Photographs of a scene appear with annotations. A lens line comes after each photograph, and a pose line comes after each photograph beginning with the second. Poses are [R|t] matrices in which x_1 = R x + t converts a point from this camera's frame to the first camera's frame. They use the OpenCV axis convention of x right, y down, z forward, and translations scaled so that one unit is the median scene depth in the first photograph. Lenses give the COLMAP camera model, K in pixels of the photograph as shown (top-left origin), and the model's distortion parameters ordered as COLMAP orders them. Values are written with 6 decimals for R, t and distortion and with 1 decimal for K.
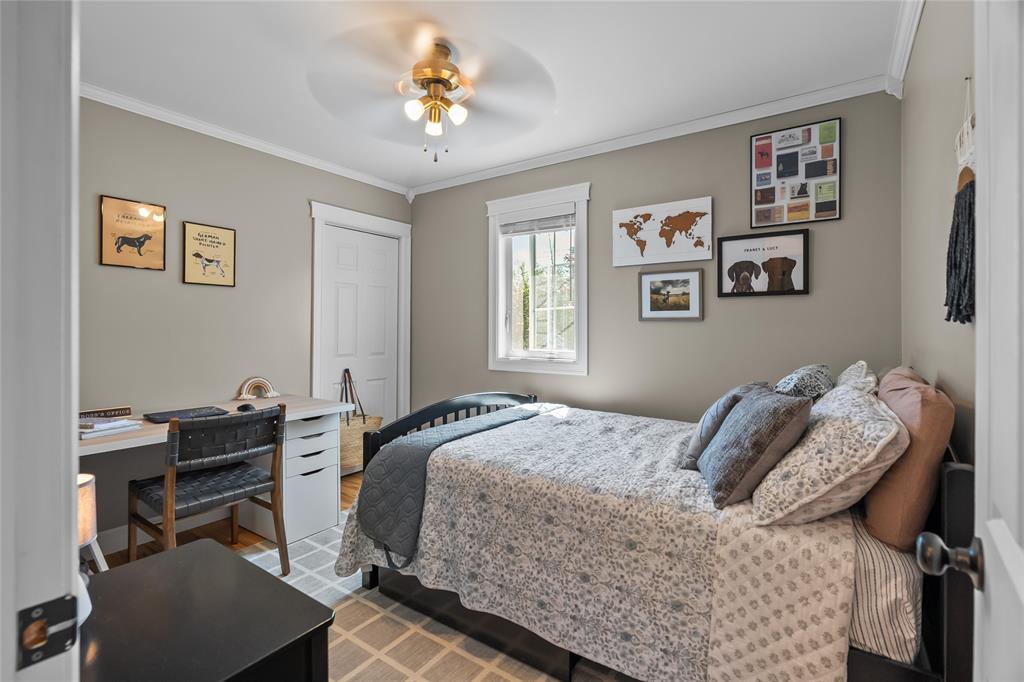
lens RADIAL K [[470.2, 0, 508.9], [0, 470.2, 322.7], [0, 0, 1]] dist [-0.004009, -0.000367]
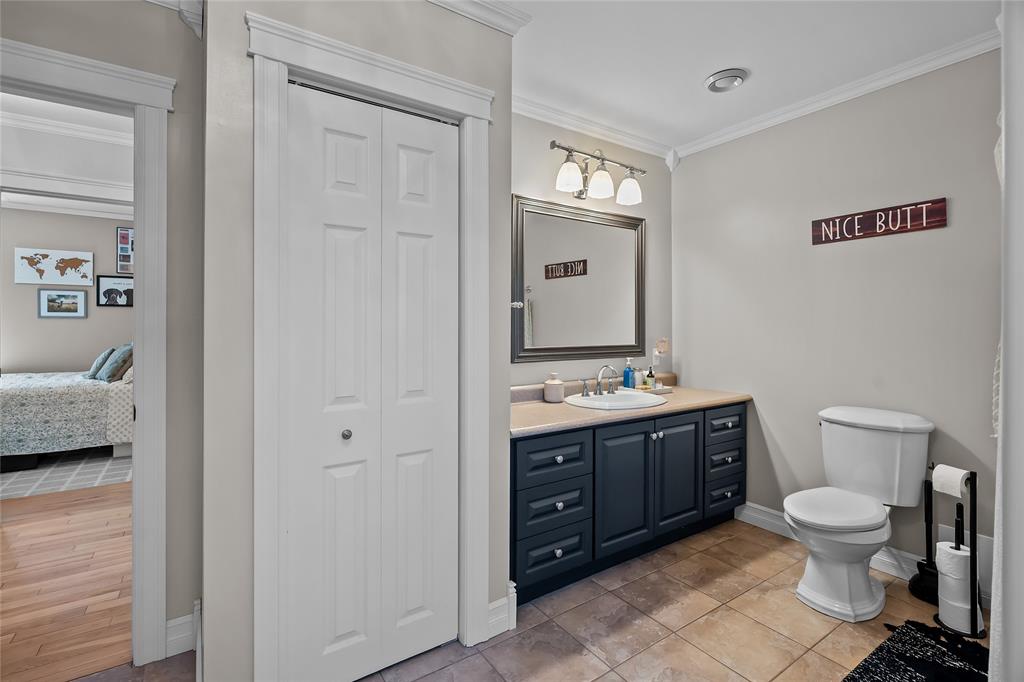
lens RADIAL K [[470.2, 0, 508.9], [0, 470.2, 322.7], [0, 0, 1]] dist [-0.004009, -0.000367]
pose [[0.361629, -0.002005, 0.932320, -0.716346], [-0.010004, 0.999932, 0.006030, -0.014731], [-0.932268, -0.011508, 0.361585, -1.236604]]
